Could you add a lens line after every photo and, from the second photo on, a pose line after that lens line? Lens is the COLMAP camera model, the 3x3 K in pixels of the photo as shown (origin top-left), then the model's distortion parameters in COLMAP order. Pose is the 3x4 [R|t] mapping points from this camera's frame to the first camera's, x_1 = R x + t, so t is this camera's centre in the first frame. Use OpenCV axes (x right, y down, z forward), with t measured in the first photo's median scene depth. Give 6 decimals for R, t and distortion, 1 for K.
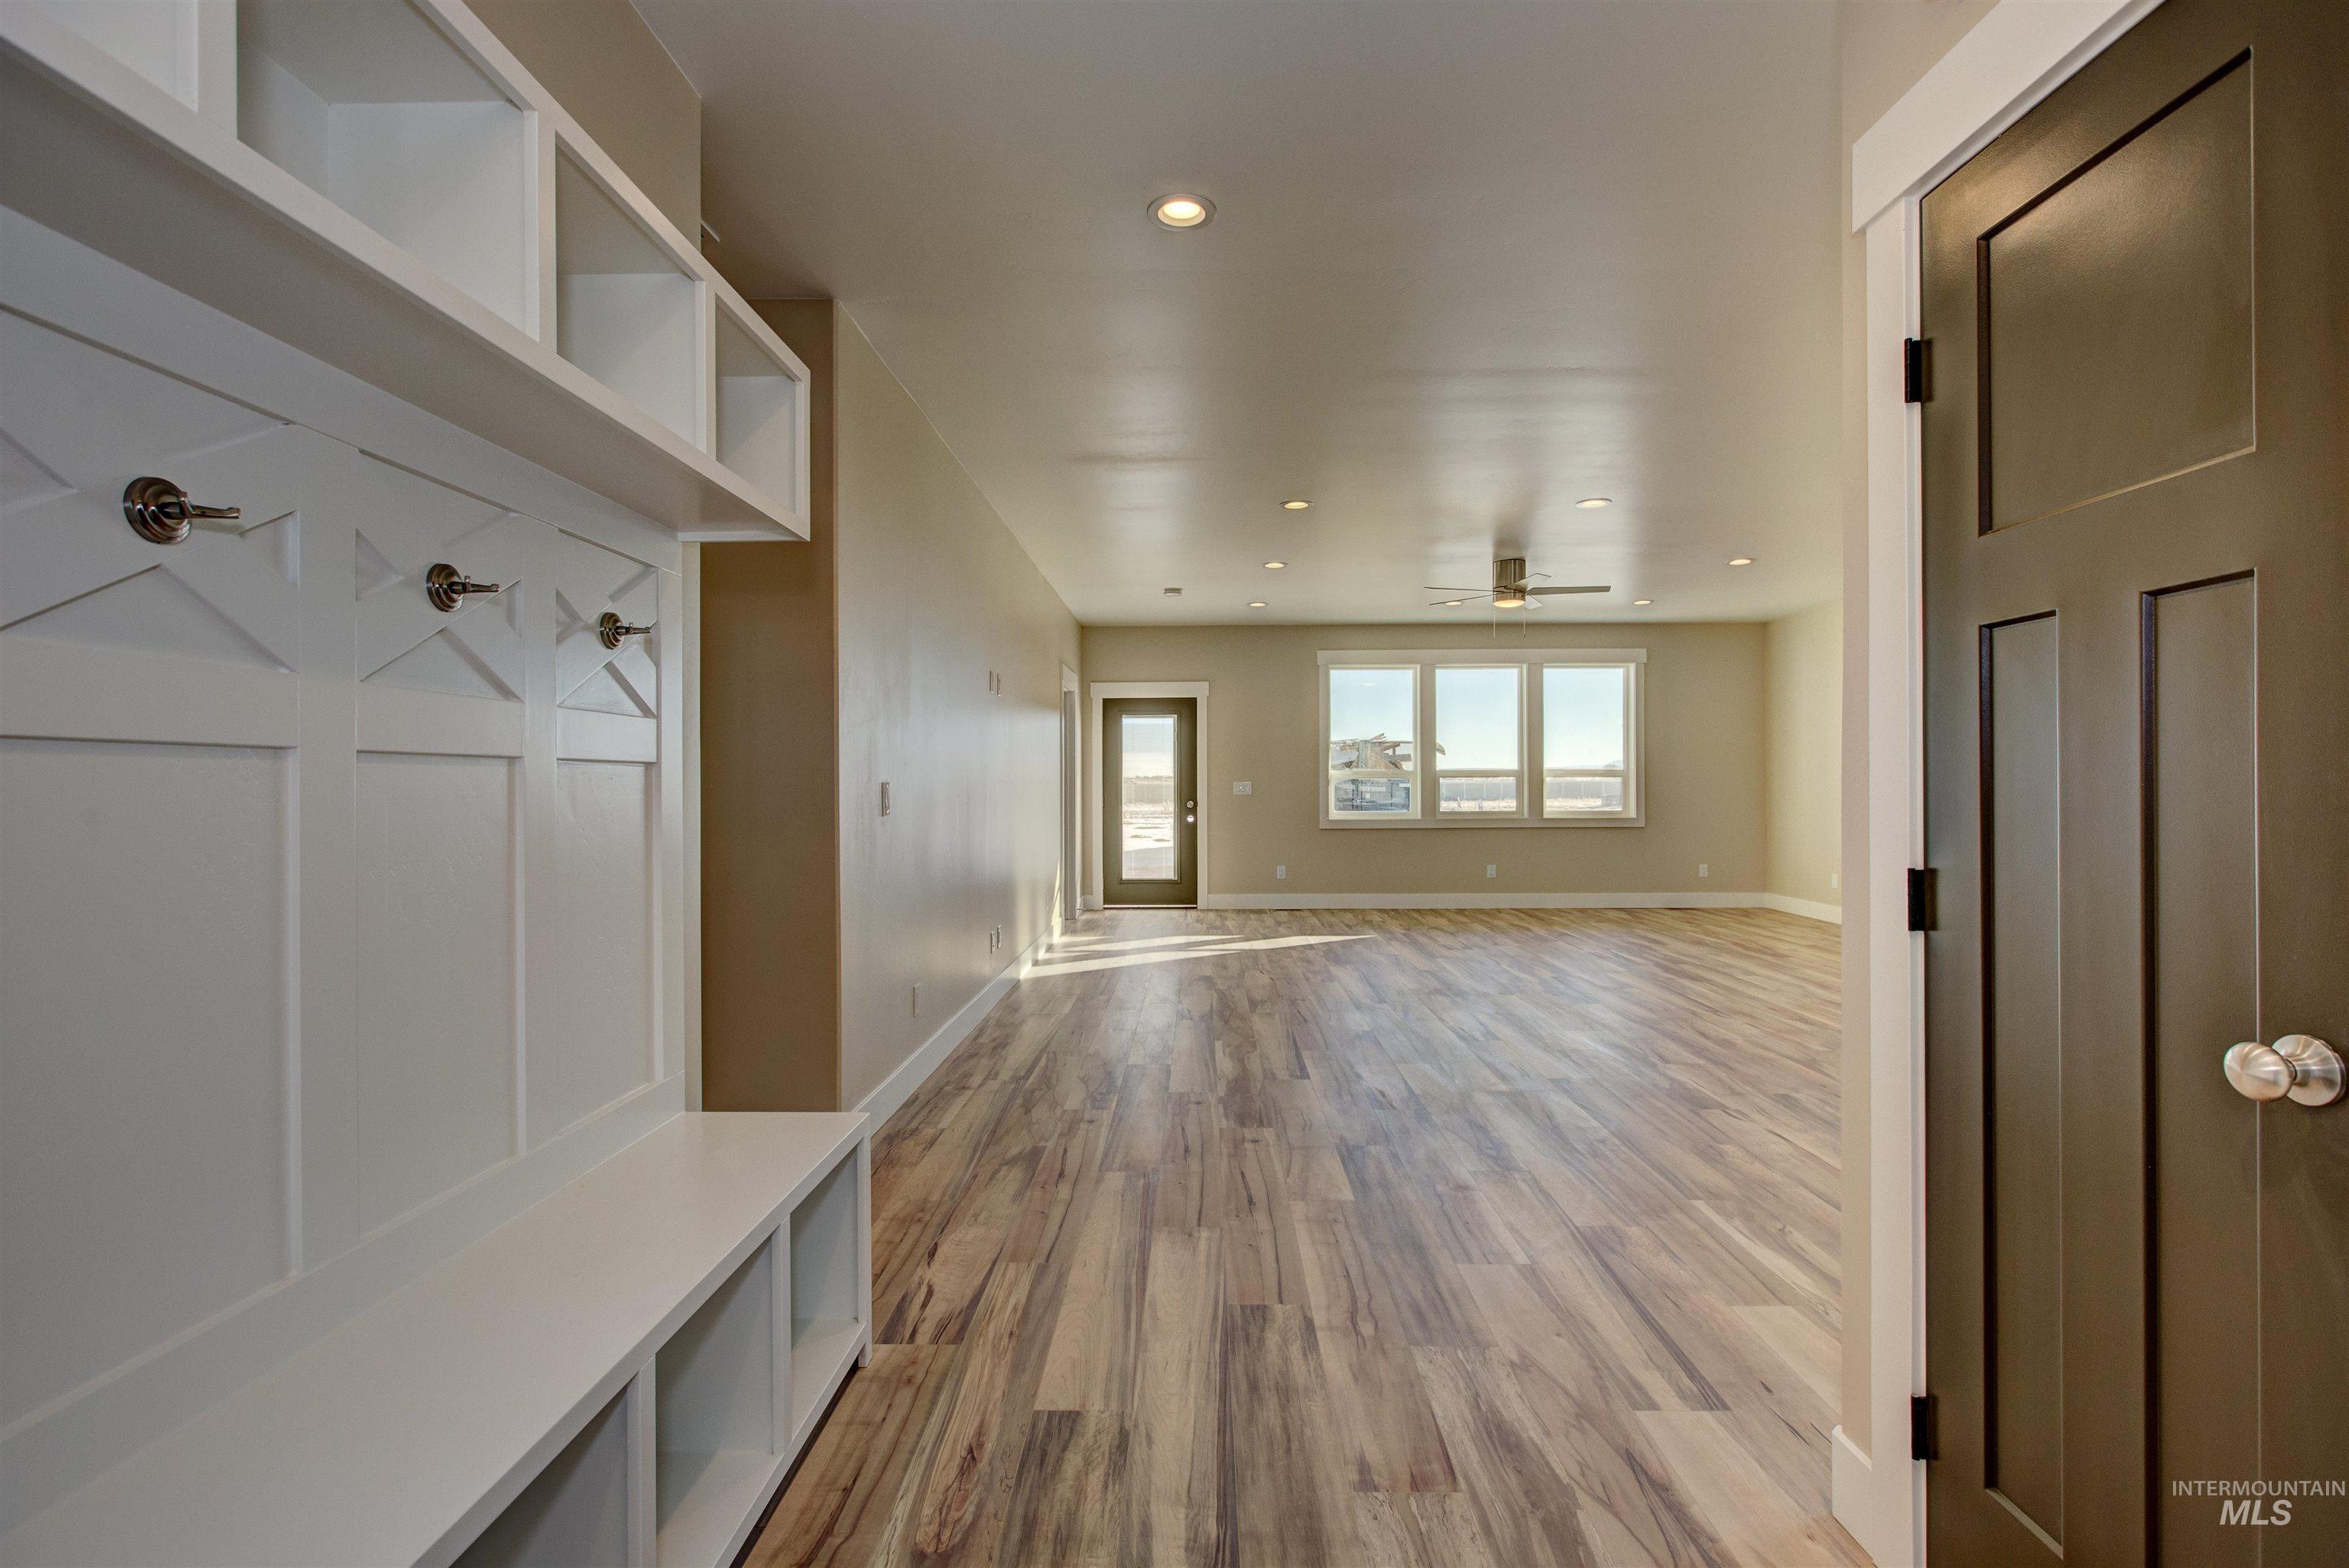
lens RADIAL K [[1090.3, 0, 1177.8], [0, 1090.3, 781.1], [0, 0, 1]] dist [-0.013057, 0.006664]
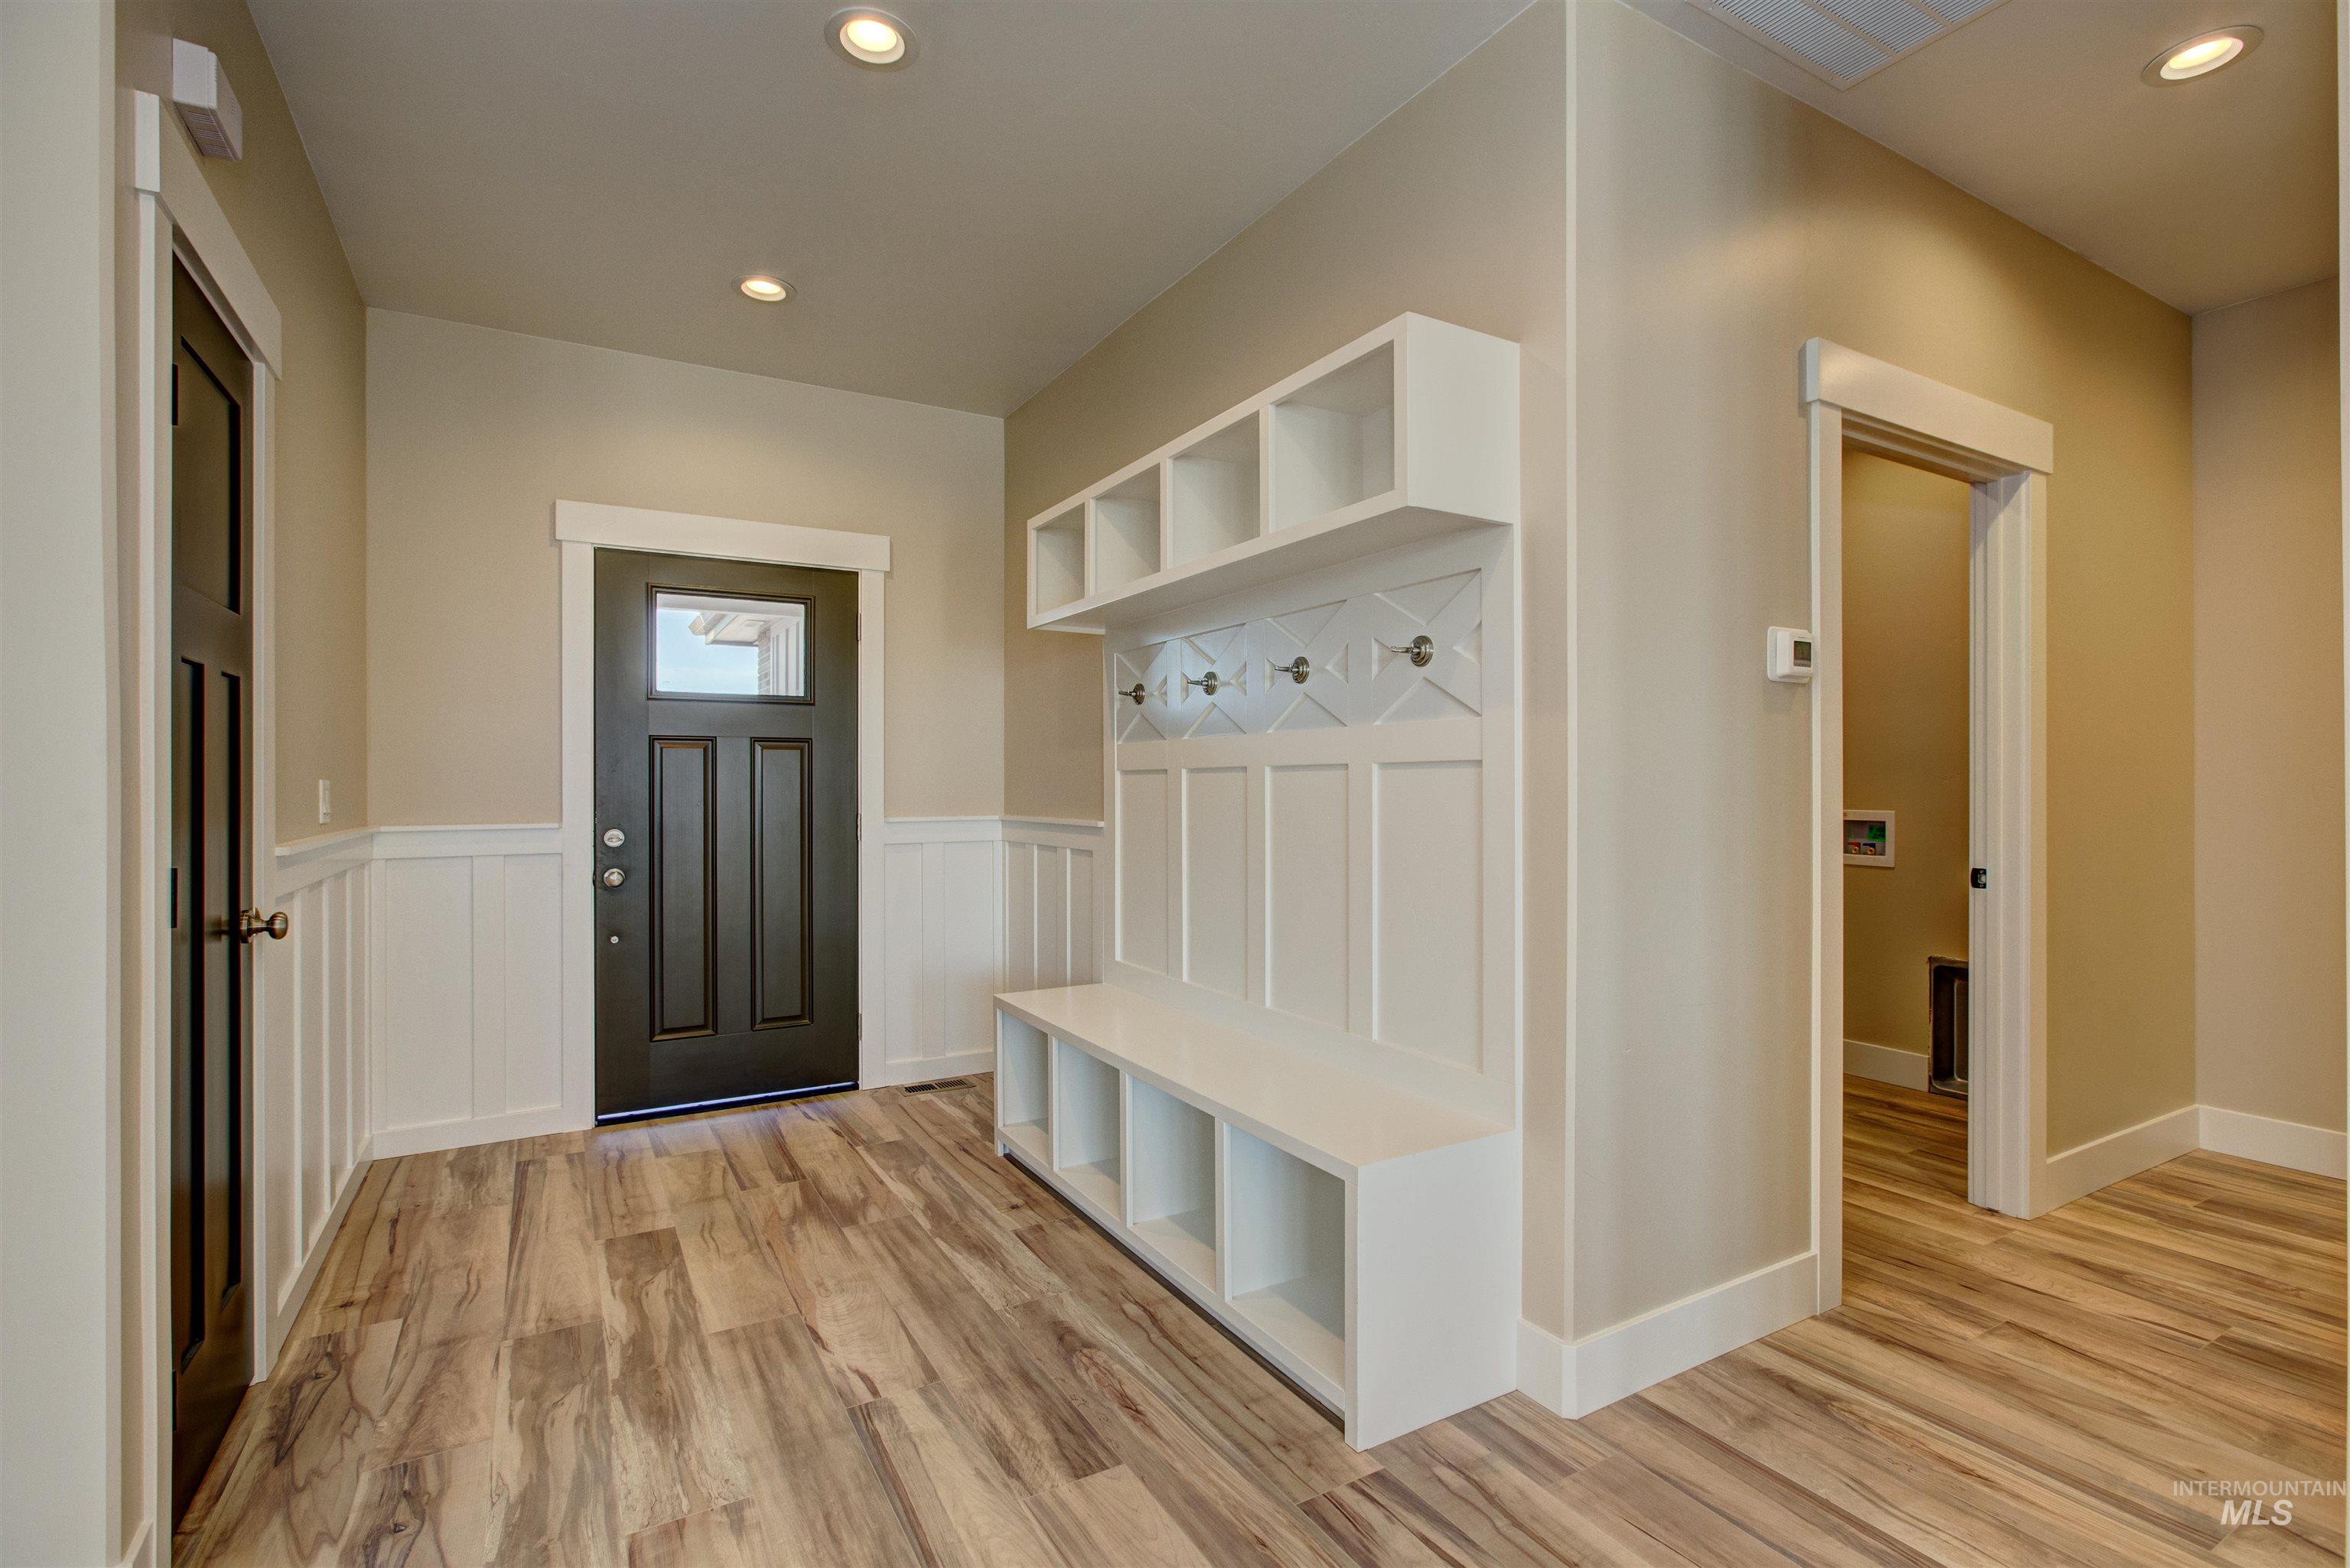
lens RADIAL K [[1090.8, 0, 1195.1], [0, 1090.8, 783.3], [0, 0, 1]] dist [-0.013057, 0.006664]
pose [[-0.847331, 0.001581, -0.531063, 0.111652], [0.005957, 0.999961, -0.006529, 0.005001], [0.531032, -0.008696, -0.847307, 0.671576]]
